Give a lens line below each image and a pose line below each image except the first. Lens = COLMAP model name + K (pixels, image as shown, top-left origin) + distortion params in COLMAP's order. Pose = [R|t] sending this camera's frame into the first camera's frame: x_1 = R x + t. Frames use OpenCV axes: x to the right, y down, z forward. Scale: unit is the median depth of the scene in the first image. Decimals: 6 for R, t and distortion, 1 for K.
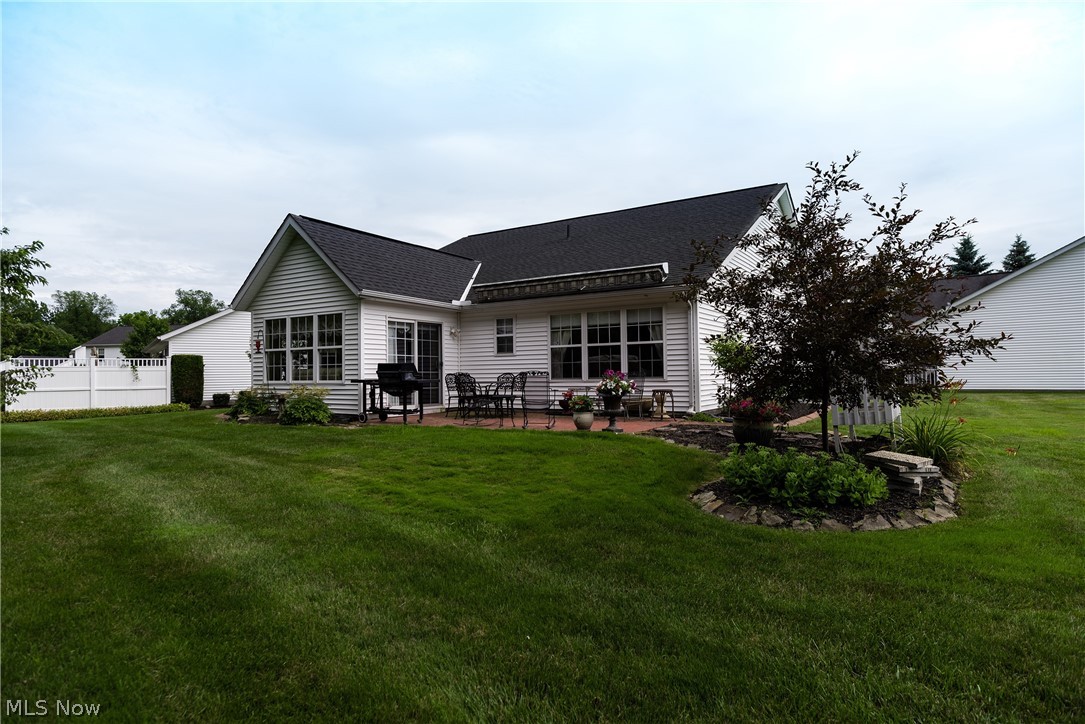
lens RADIAL K [[610.7, 0, 542.5], [0, 610.7, 362.0], [0, 0, 1]] dist [-0.000062, -0.000724]
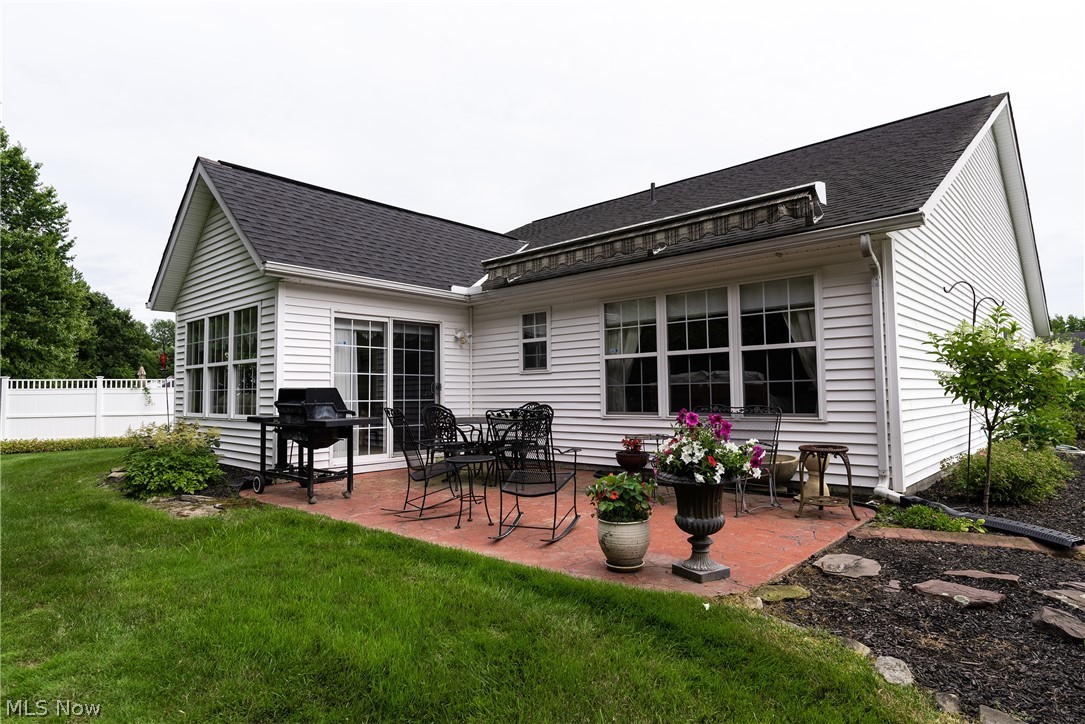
lens RADIAL K [[610.7, 0, 542.5], [0, 610.7, 362.0], [0, 0, 1]] dist [-0.000062, -0.000724]
pose [[0.983056, -0.009181, -0.183075, 0.063321], [0.003806, 0.999552, -0.029688, -0.003853], [0.183266, 0.028488, 0.982651, 0.433984]]
